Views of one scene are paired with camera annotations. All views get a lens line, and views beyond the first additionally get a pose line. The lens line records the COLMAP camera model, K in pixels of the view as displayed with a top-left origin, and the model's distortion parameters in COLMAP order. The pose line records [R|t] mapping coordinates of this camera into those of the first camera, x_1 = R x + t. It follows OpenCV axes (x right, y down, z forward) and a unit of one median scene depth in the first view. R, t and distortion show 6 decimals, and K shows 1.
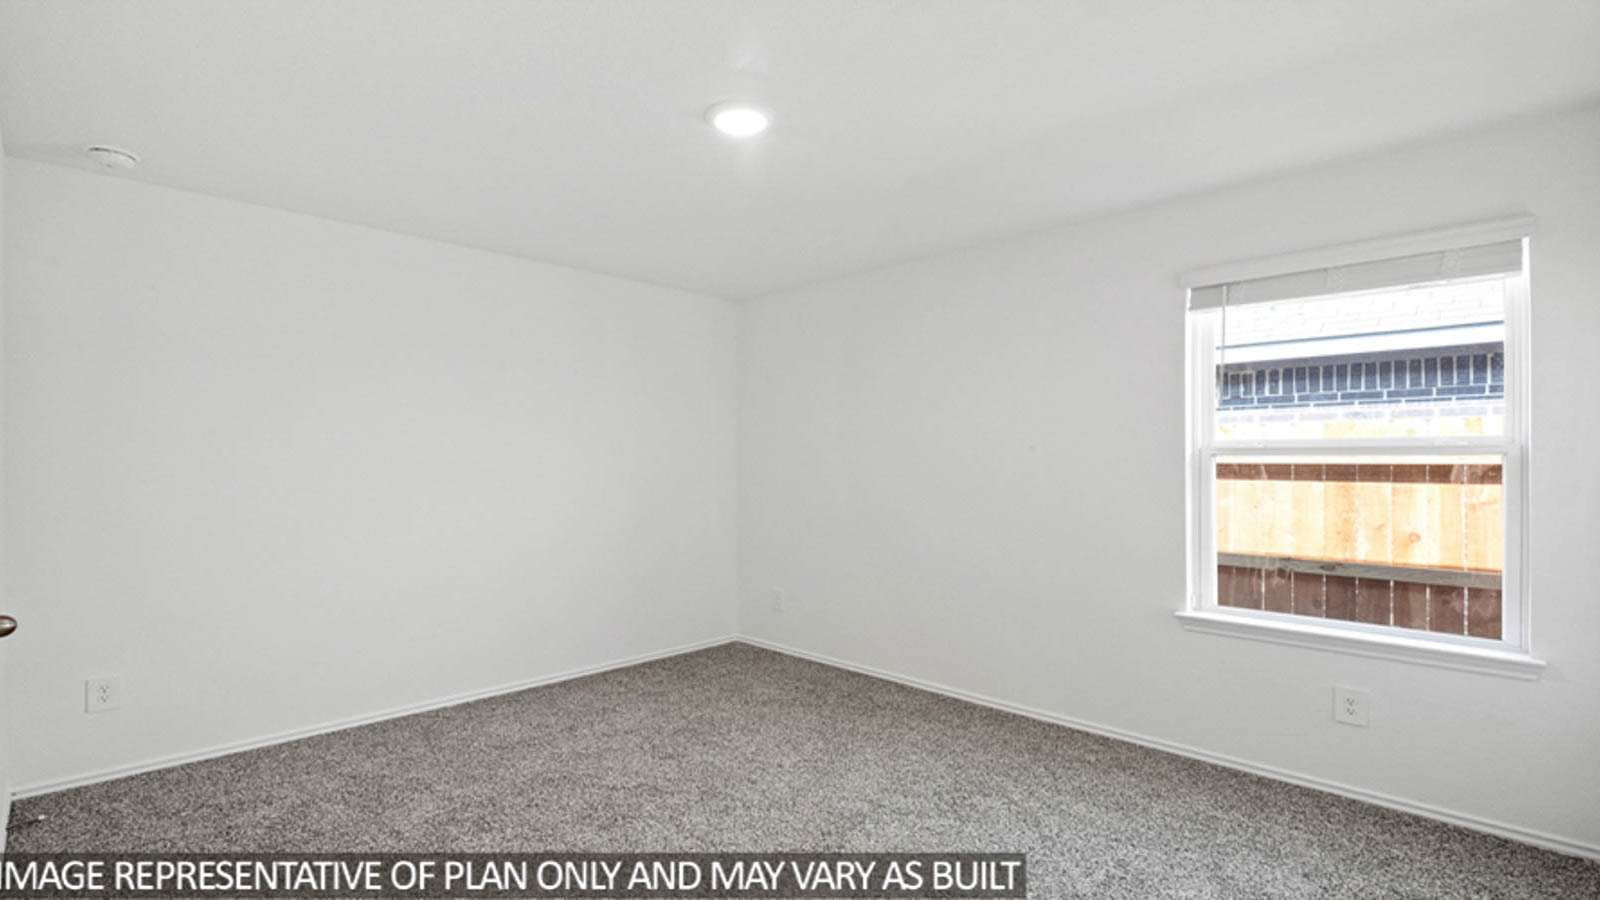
lens RADIAL K [[729.4, 0, 796.8], [0, 729.4, 456.9], [0, 0, 1]] dist [-0.018545, 0.000138]
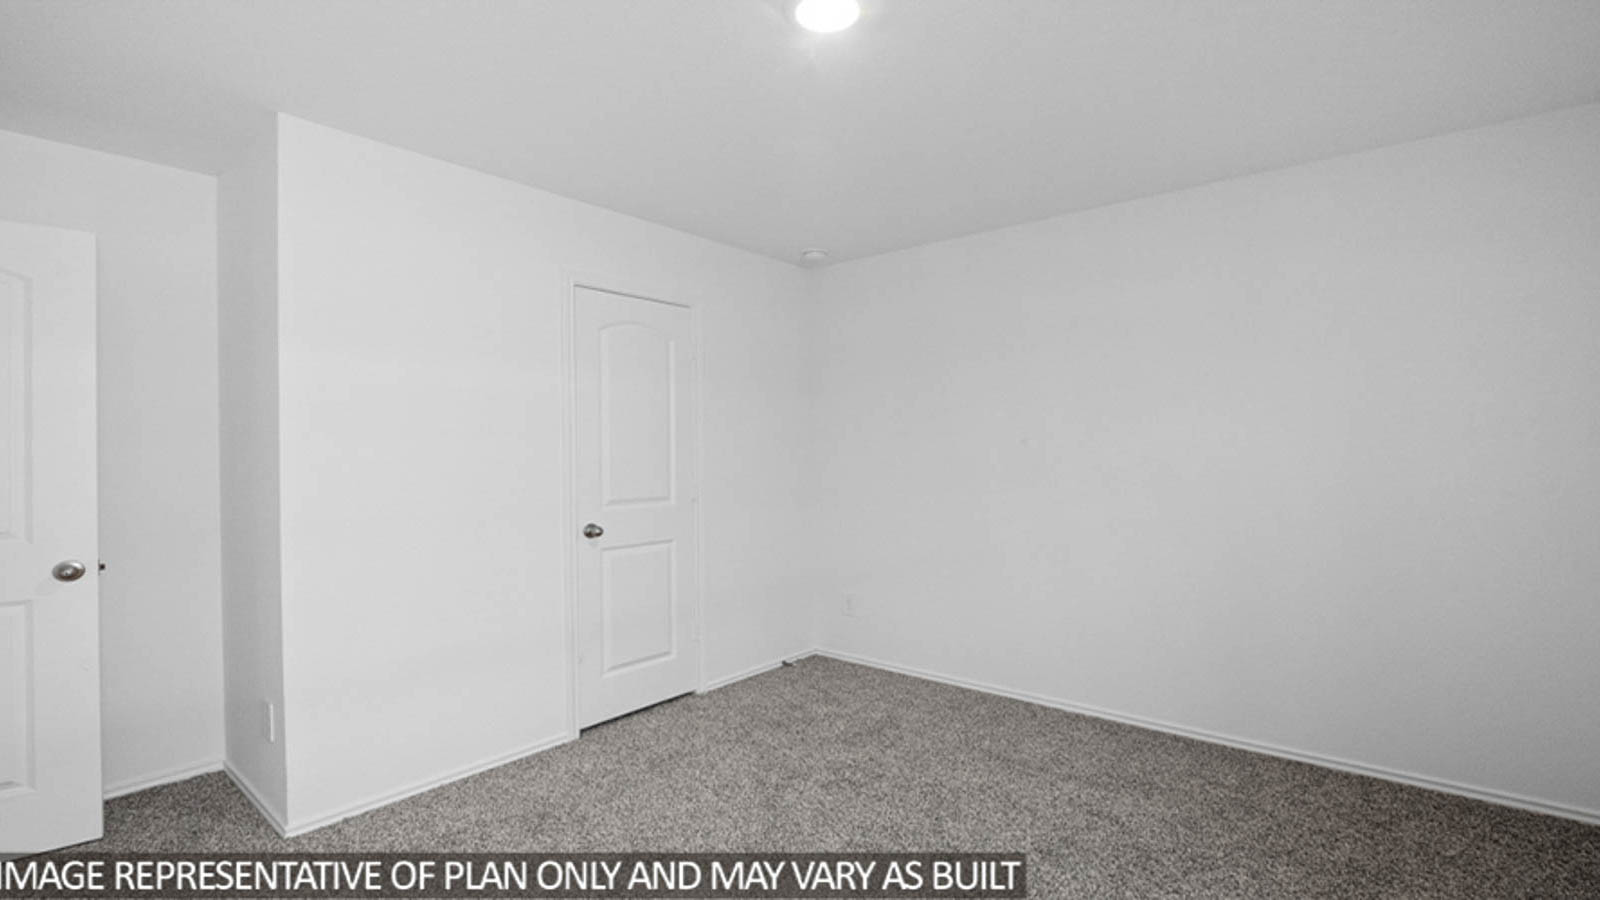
lens RADIAL K [[729.4, 0, 799.9], [0, 729.4, 454.0], [0, 0, 1]] dist [-0.018545, 0.000138]
pose [[0.066662, -0.006330, -0.997756, 0.463238], [0.012248, 0.999910, -0.005526, 0.011553], [0.997700, -0.011852, 0.066733, 0.623415]]
